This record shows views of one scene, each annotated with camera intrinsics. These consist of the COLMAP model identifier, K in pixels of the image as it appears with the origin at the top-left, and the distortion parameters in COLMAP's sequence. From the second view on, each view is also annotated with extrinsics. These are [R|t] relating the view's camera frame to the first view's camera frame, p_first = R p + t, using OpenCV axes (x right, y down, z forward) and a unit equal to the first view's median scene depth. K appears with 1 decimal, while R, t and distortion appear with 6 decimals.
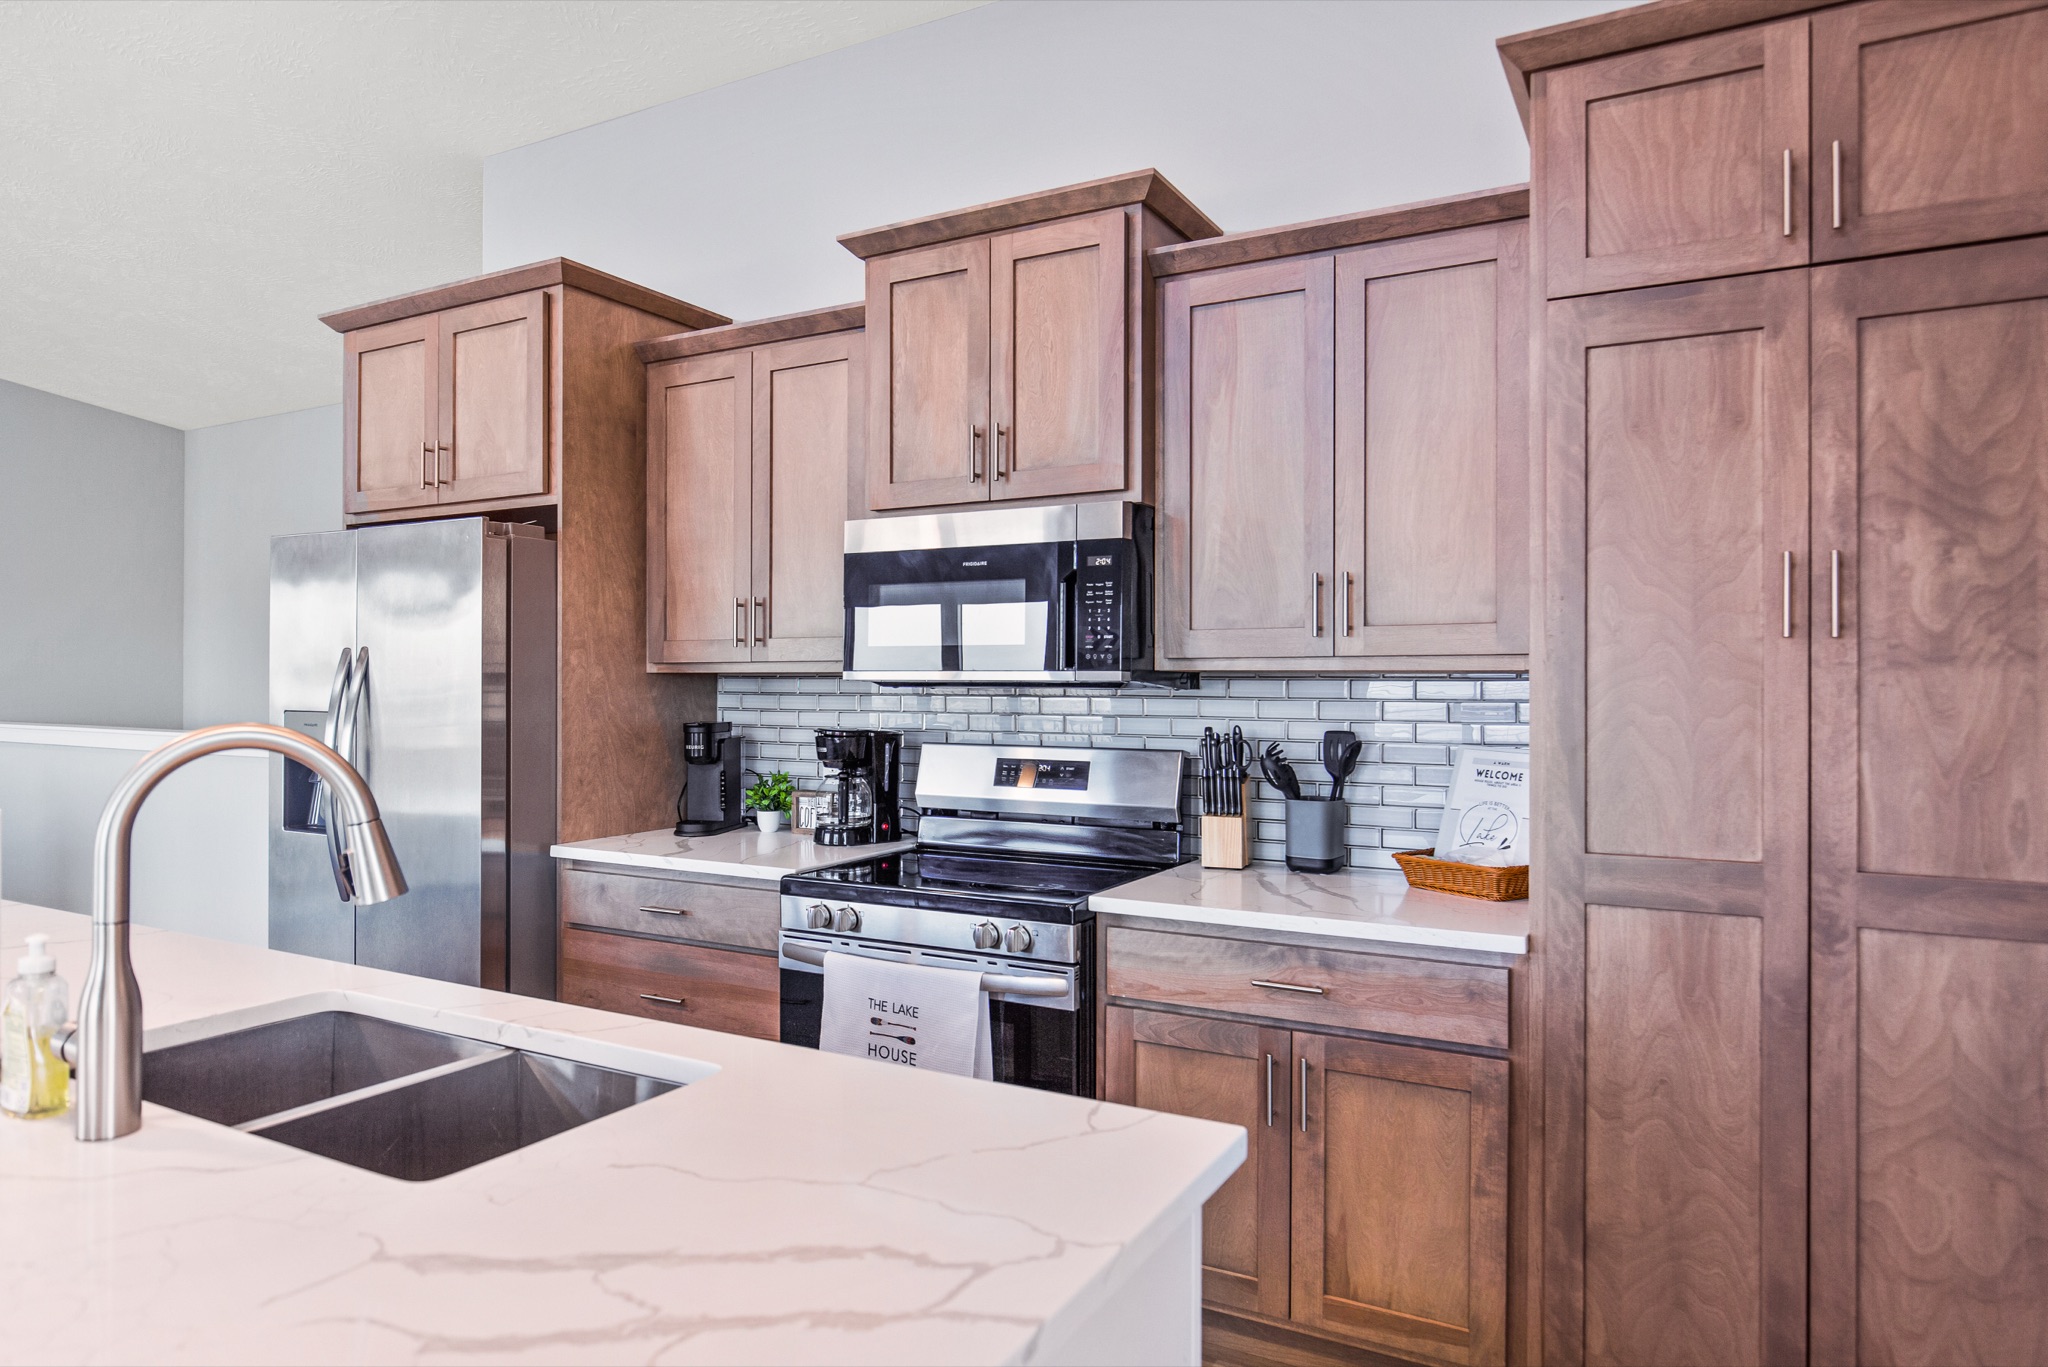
lens RADIAL K [[1251.4, 0, 1021.9], [0, 1251.4, 681.5], [0, 0, 1]] dist [-0.001571, -0.000121]
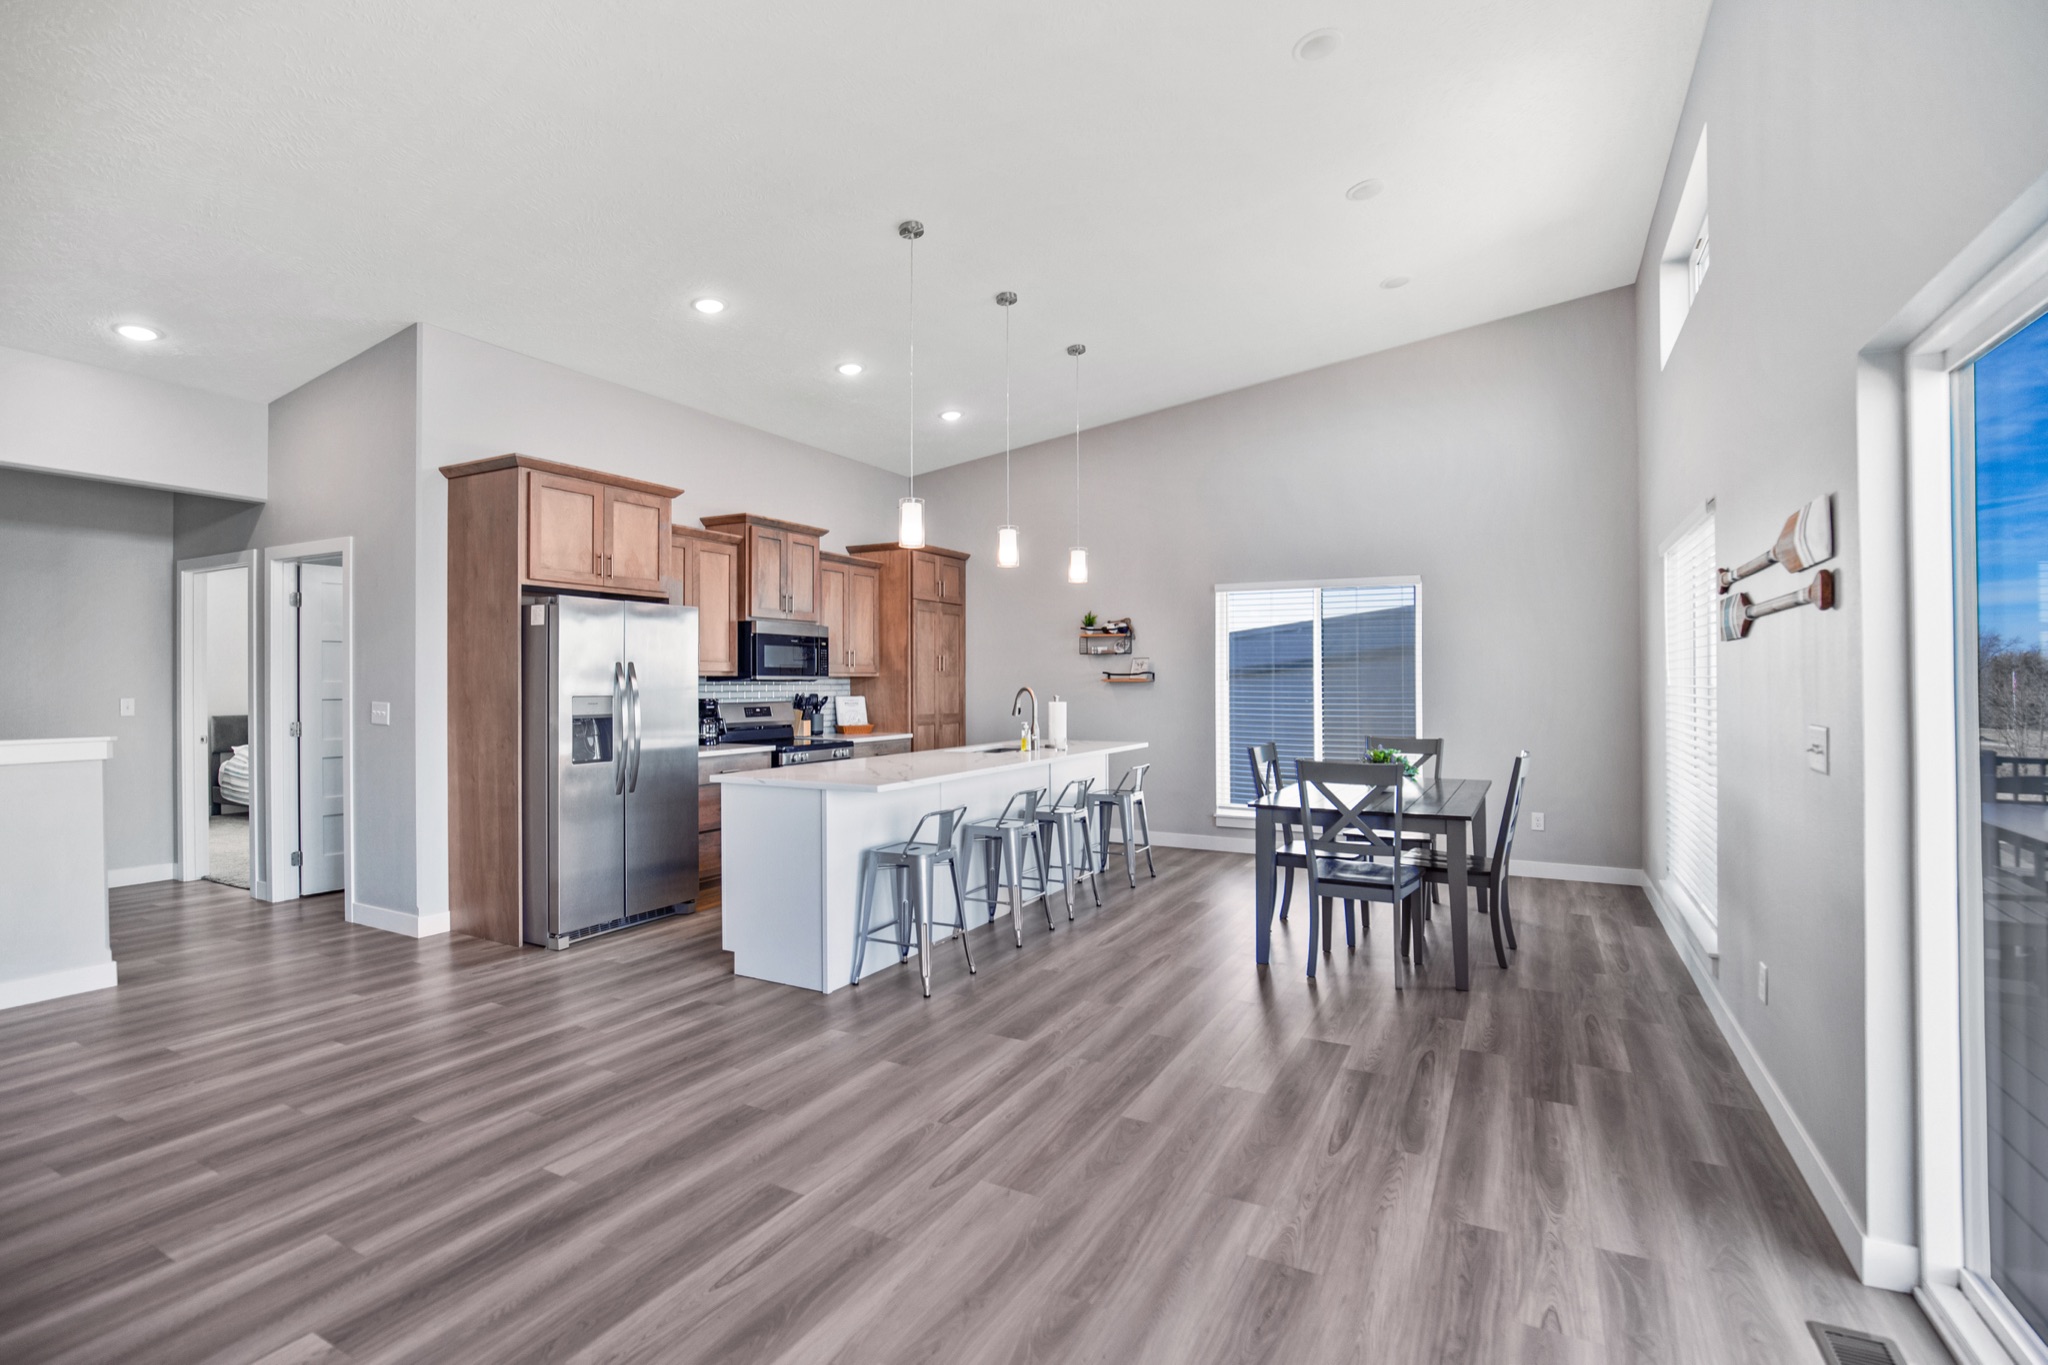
lens RADIAL K [[951.5, 0, 1025.9], [0, 951.5, 680.9], [0, 0, 1]] dist [-0.025136, -0.000523]
pose [[-0.021123, -0.002285, 0.999774, -1.991461], [-0.000901, 0.999997, 0.002266, -0.003008], [-0.999776, -0.000853, -0.021125, 0.410218]]
